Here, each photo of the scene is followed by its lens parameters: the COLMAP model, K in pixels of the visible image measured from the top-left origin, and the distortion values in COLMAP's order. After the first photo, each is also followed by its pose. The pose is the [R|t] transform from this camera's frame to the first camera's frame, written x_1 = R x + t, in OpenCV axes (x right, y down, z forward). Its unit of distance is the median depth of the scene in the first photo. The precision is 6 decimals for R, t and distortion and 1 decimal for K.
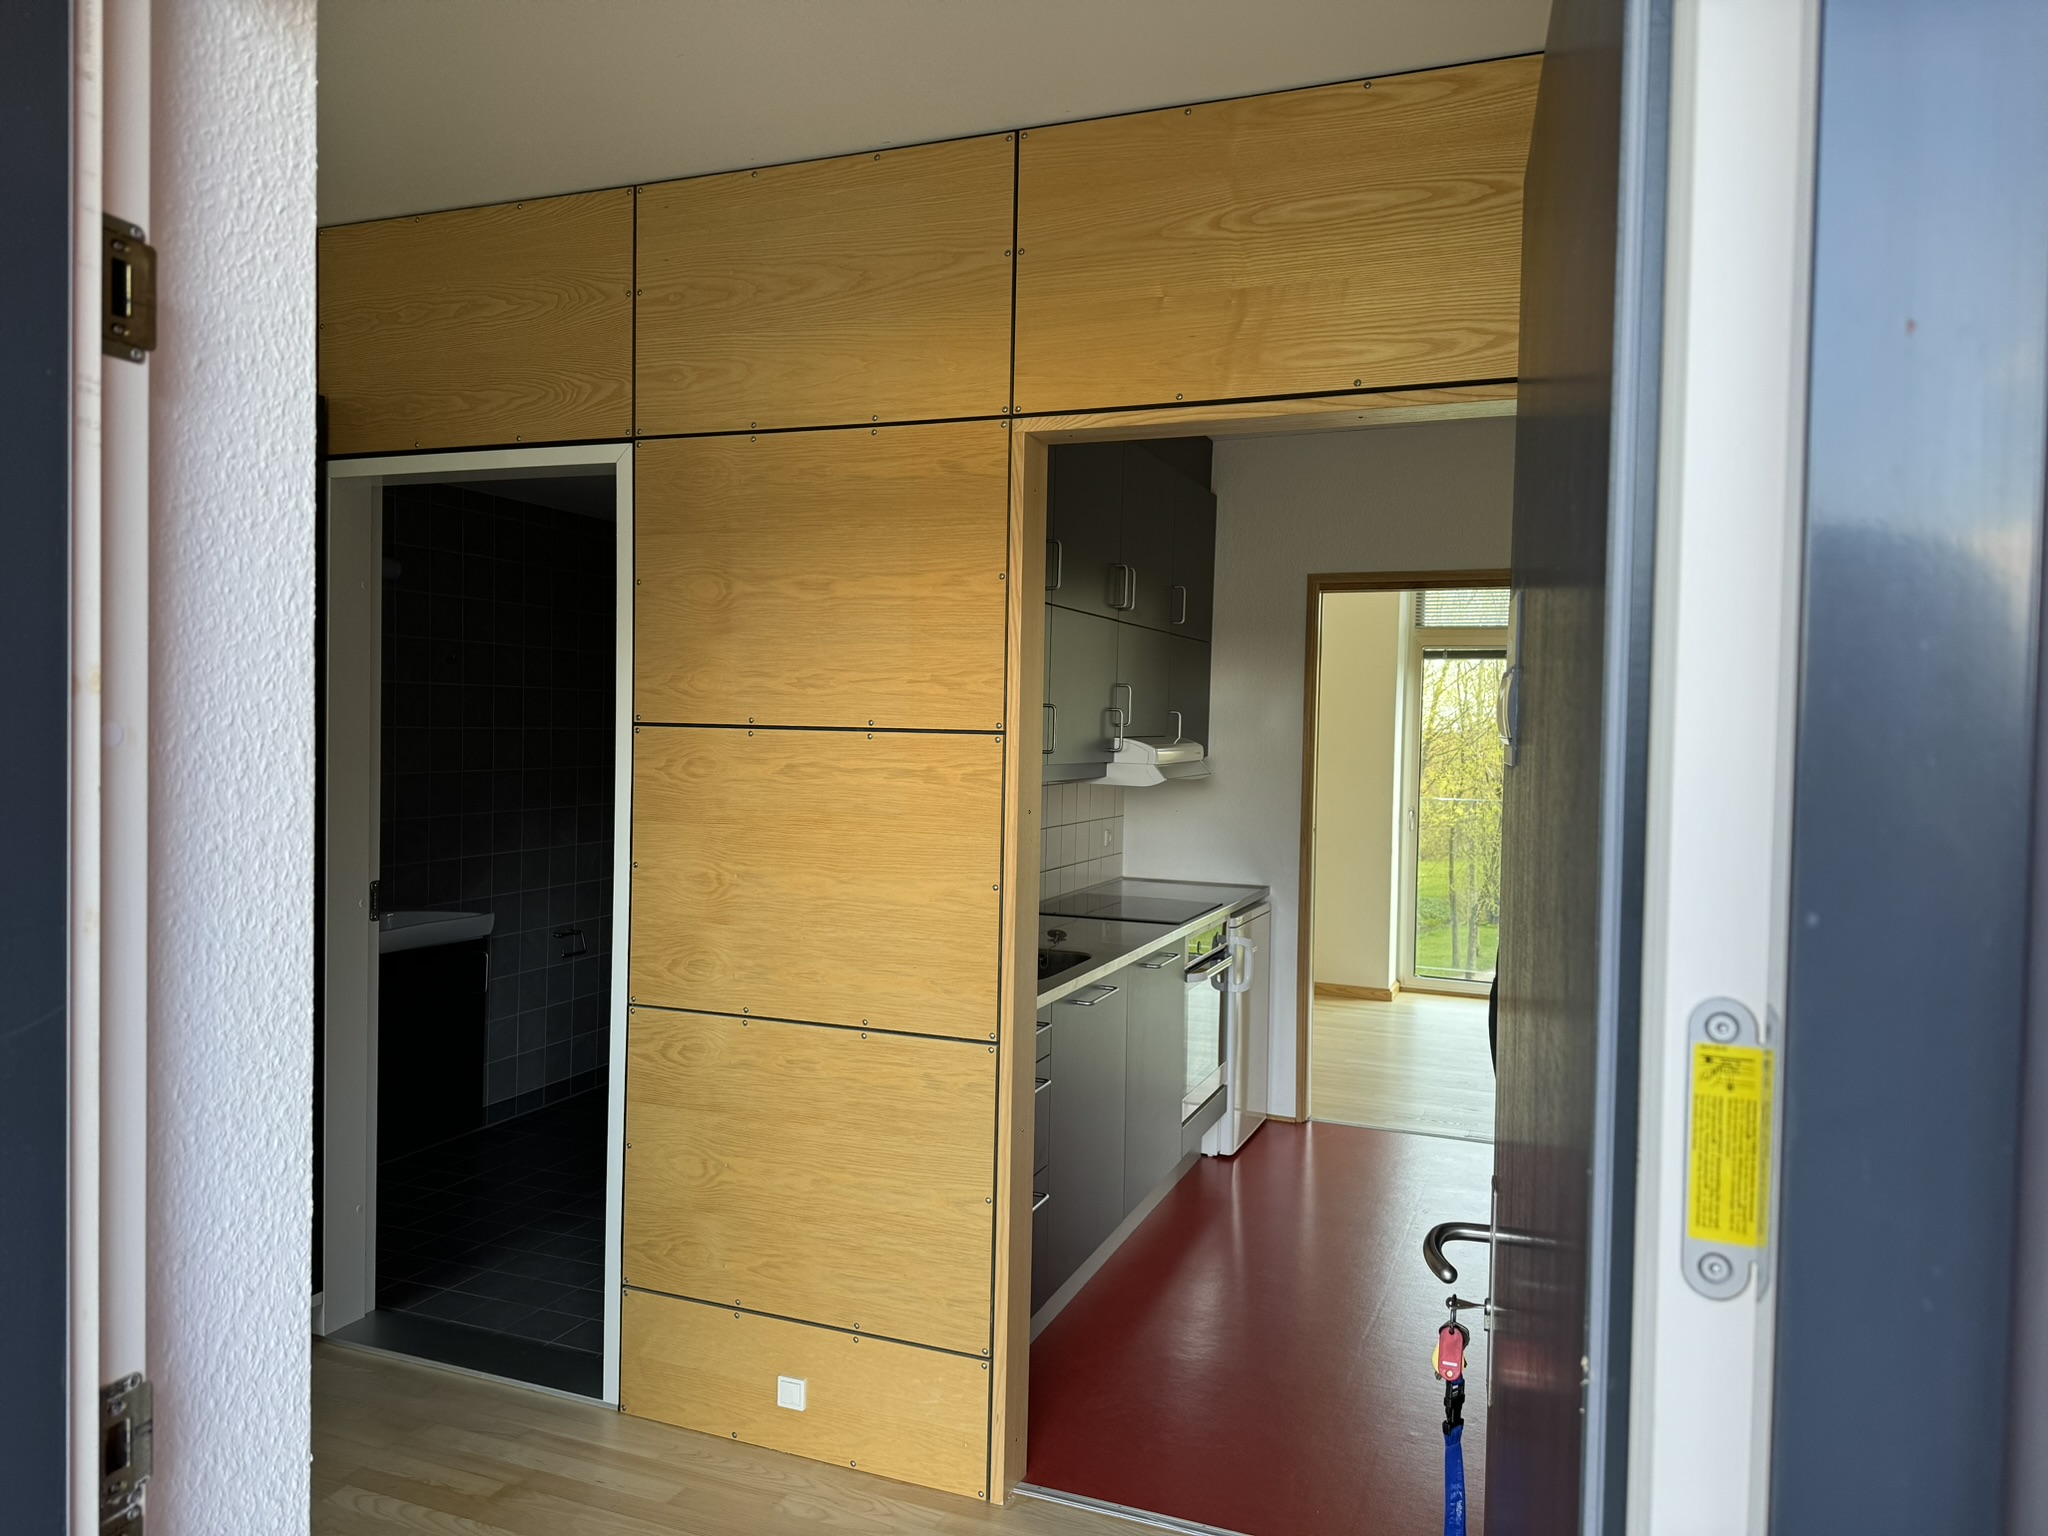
lens RADIAL K [[1390.4, 0, 1024.0], [0, 1390.4, 768.0], [0, 0, 1]] dist [0.209207, -0.339817]
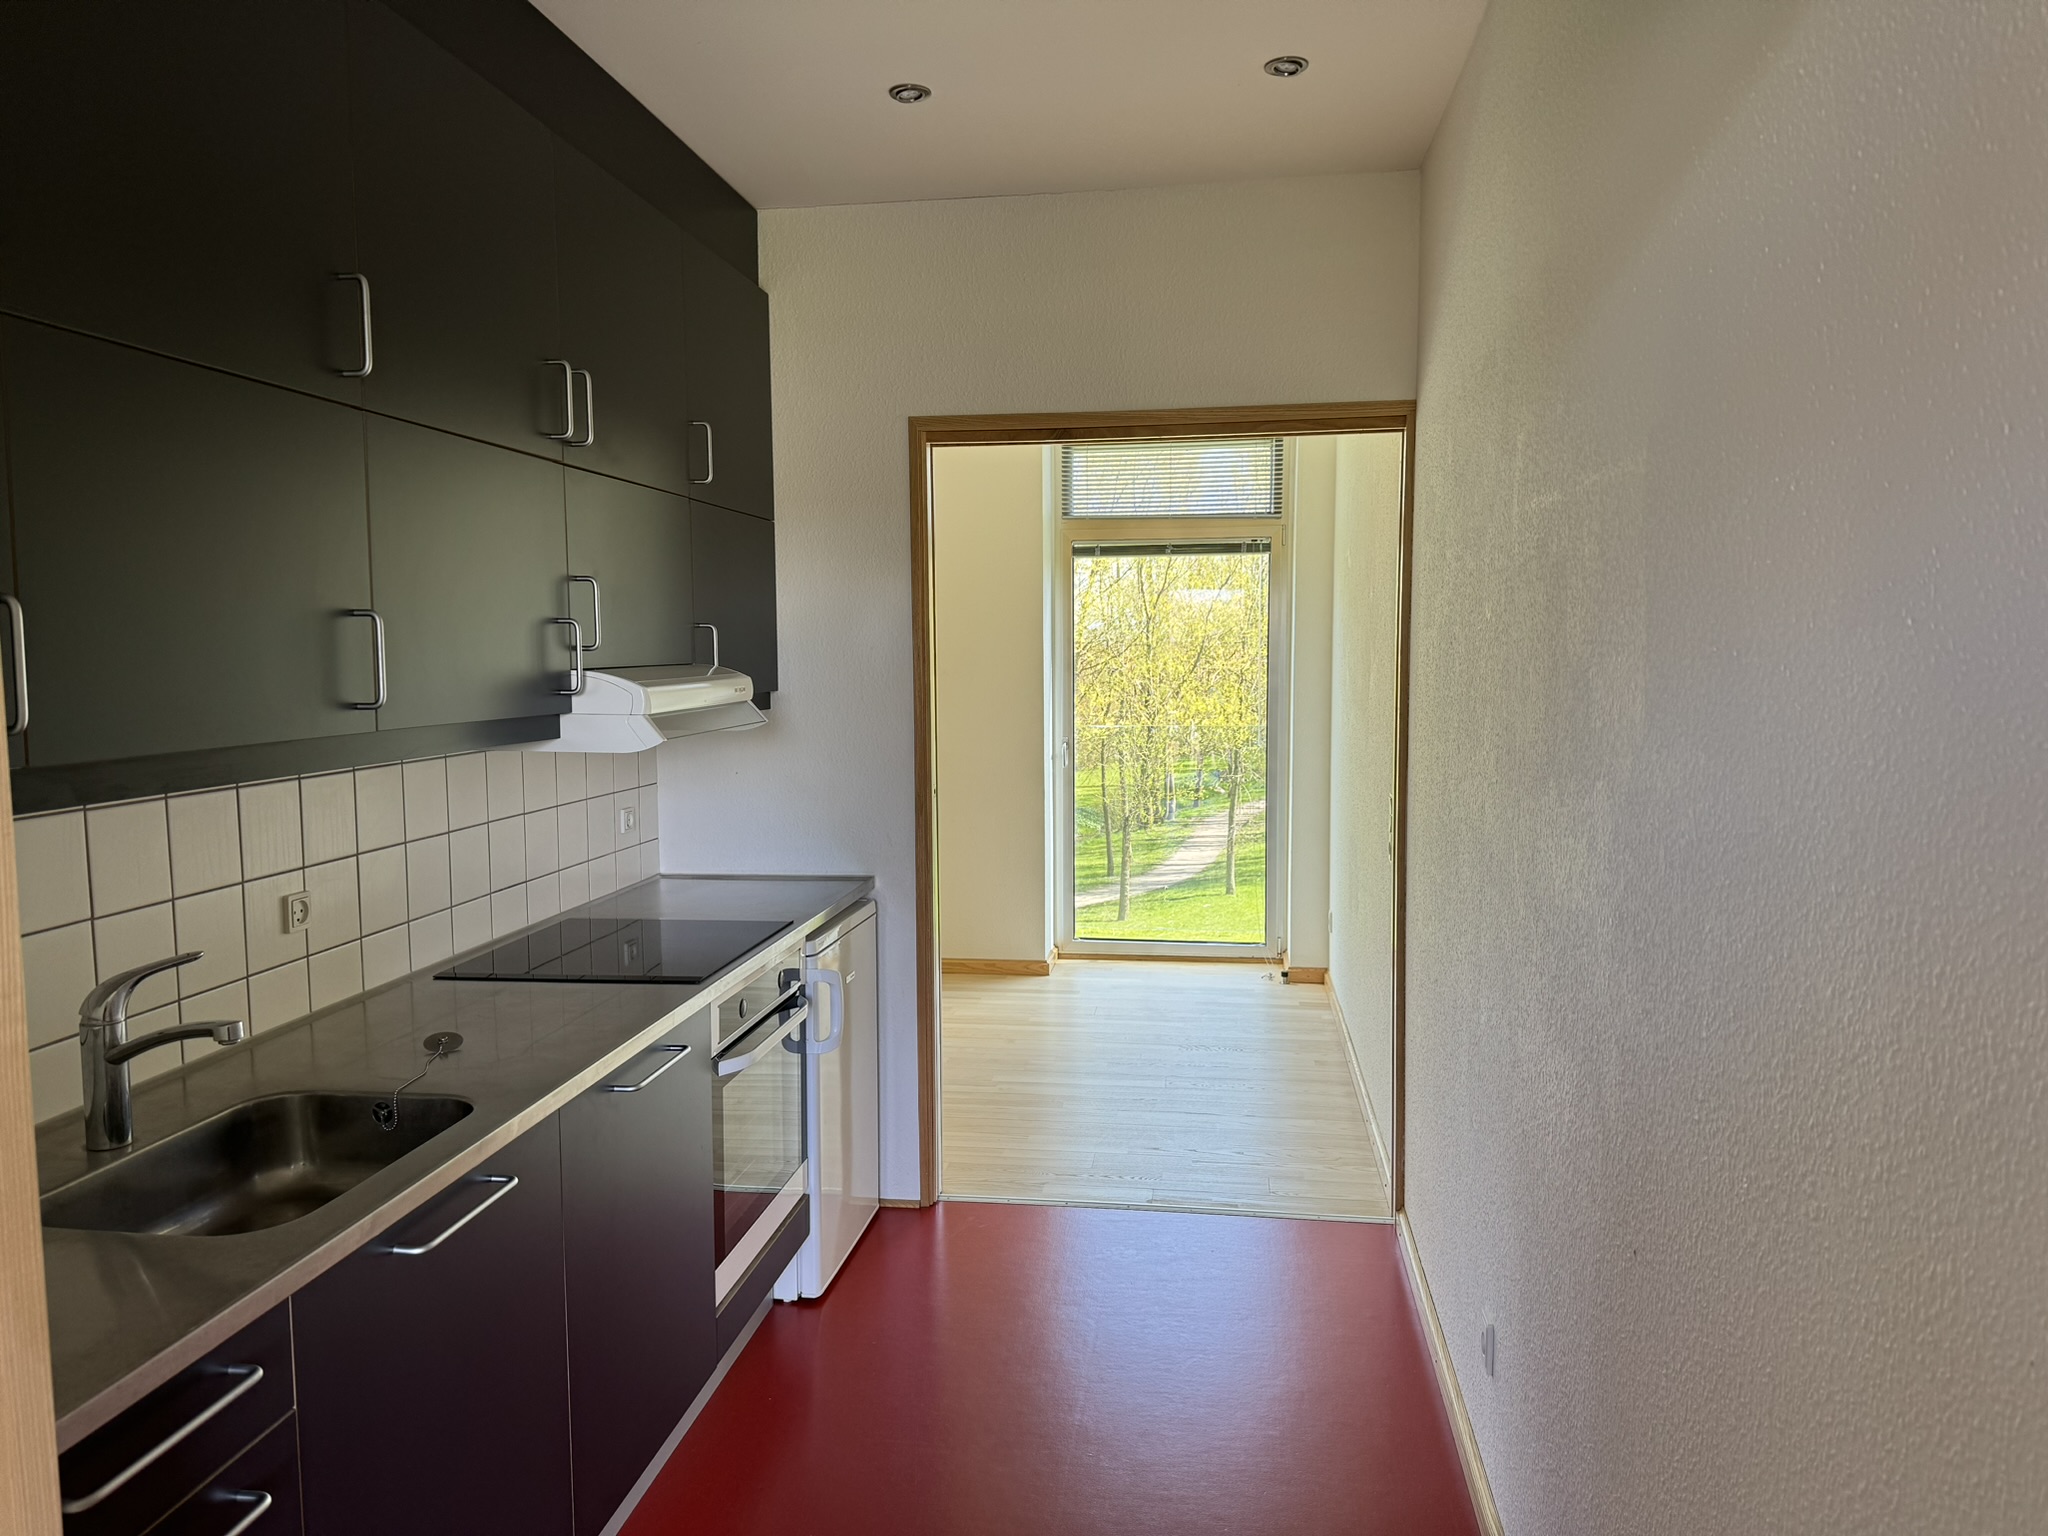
lens RADIAL K [[1437.7, 0, 1024.0], [0, 1437.7, 768.0], [0, 0, 1]] dist [0.081886, -0.063771]
pose [[0.970668, -0.047139, 0.235758, 0.083279], [0.034424, 0.997737, 0.057765, -0.007579], [-0.237947, -0.047955, 0.970093, 0.302960]]
